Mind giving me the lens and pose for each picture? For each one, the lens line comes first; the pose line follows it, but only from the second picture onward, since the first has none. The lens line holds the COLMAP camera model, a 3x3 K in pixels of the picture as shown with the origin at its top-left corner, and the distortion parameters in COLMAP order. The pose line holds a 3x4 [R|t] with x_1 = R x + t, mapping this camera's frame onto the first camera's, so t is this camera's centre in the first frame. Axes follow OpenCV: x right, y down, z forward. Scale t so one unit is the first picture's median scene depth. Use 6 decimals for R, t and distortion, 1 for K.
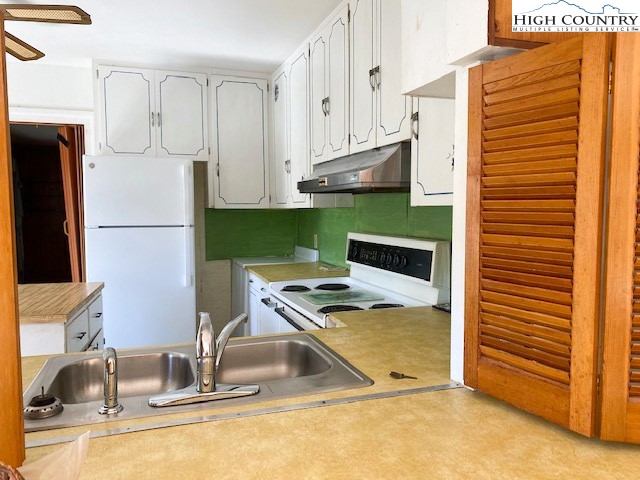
lens RADIAL K [[498.5, 0, 319.8], [0, 498.5, 238.7], [0, 0, 1]] dist [0.031727, -0.002964]
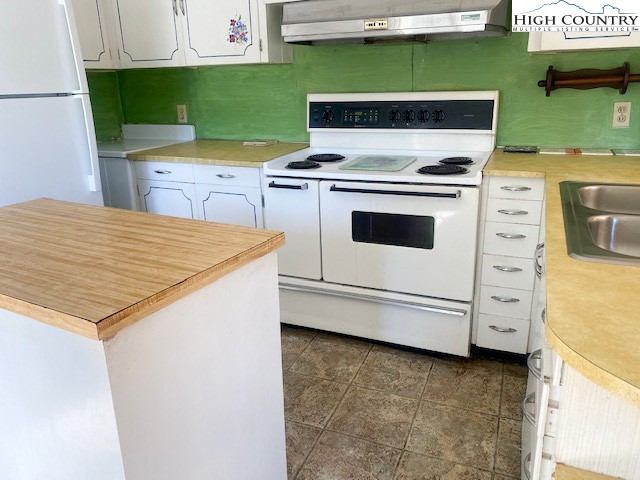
lens RADIAL K [[498.5, 0, 321.9], [0, 498.5, 233.6], [0, 0, 1]] dist [0.031727, -0.002964]
pose [[0.657909, -0.232495, 0.716311, -0.608245], [0.067725, 0.965565, 0.251192, 0.004730], [-0.750046, -0.116750, 0.651000, 0.391821]]
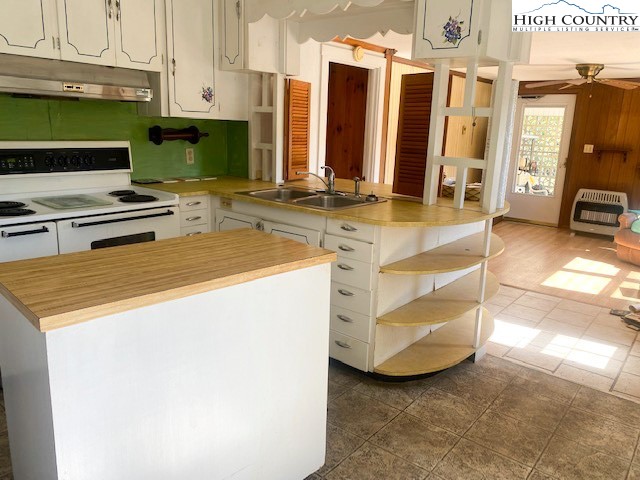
lens RADIAL K [[498.5, 0, 320.2], [0, 498.5, 242.4], [0, 0, 1]] dist [0.031727, -0.002964]
pose [[-0.512552, -0.211655, 0.832161, -0.964241], [0.025252, 0.965009, 0.260998, -0.054404], [-0.858285, 0.154789, -0.489273, 0.917930]]
